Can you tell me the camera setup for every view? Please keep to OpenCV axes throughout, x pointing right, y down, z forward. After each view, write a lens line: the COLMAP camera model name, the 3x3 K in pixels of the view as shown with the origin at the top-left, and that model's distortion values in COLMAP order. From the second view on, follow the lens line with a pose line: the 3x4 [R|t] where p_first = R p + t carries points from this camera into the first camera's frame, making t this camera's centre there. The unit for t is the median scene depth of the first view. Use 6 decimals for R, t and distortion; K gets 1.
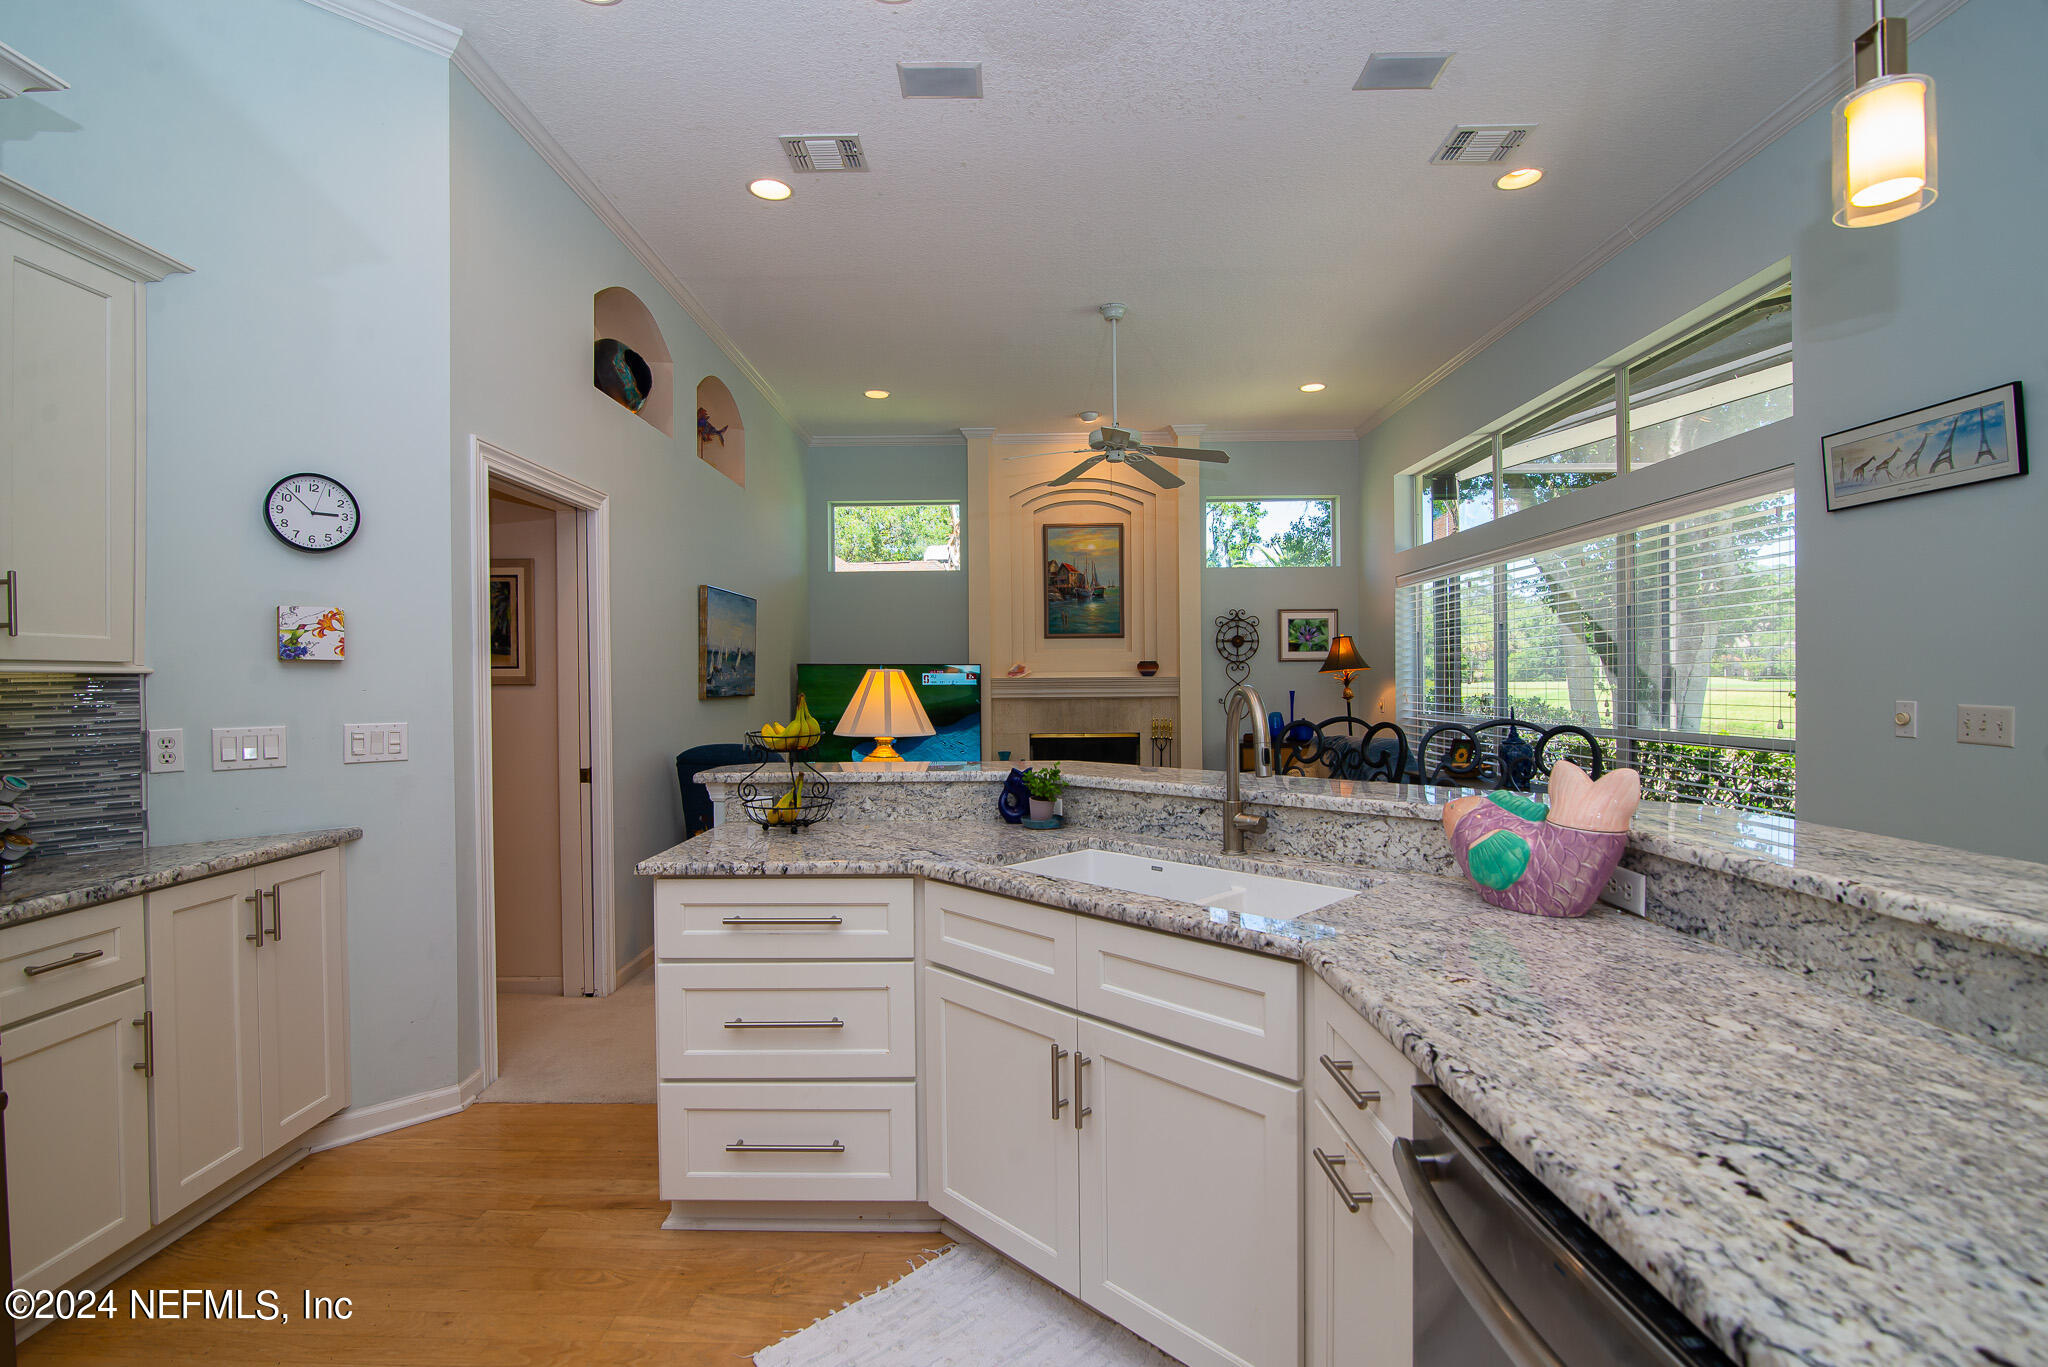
lens RADIAL K [[940.4, 0, 1019.6], [0, 940.4, 684.4], [0, 0, 1]] dist [-0.018619, 0.000293]
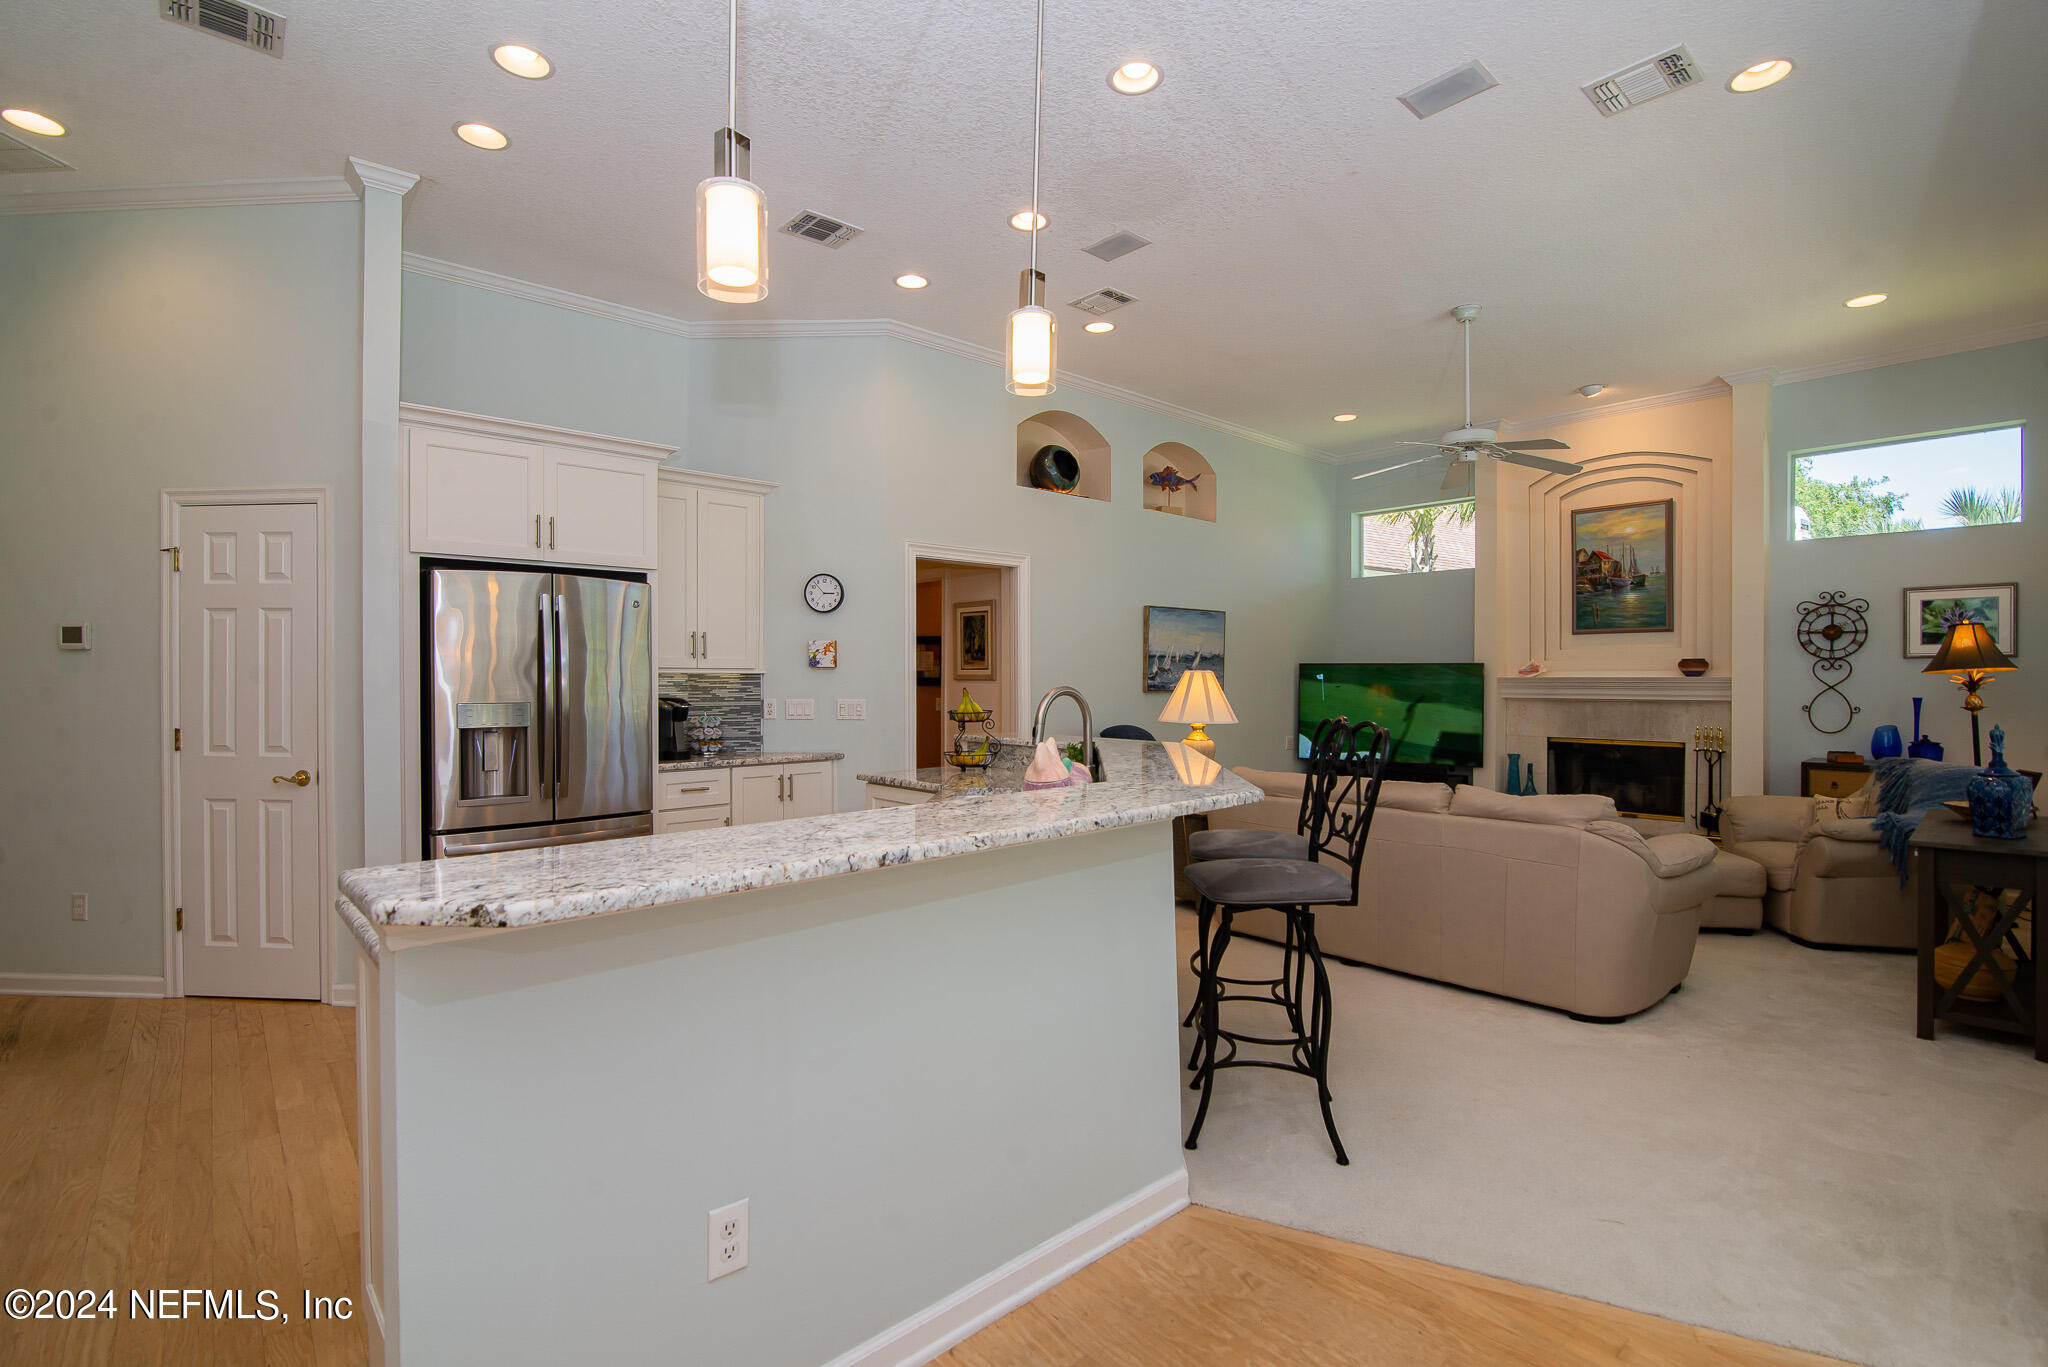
lens RADIAL K [[946.9, 0, 1025.2], [0, 946.9, 688.0], [0, 0, 1]] dist [-0.007131, -0.000702]
pose [[0.677091, 0.015703, -0.735732, 0.875315], [-0.009128, 0.999875, 0.012940, -0.009380], [0.735843, -0.002046, 0.677149, -0.049695]]
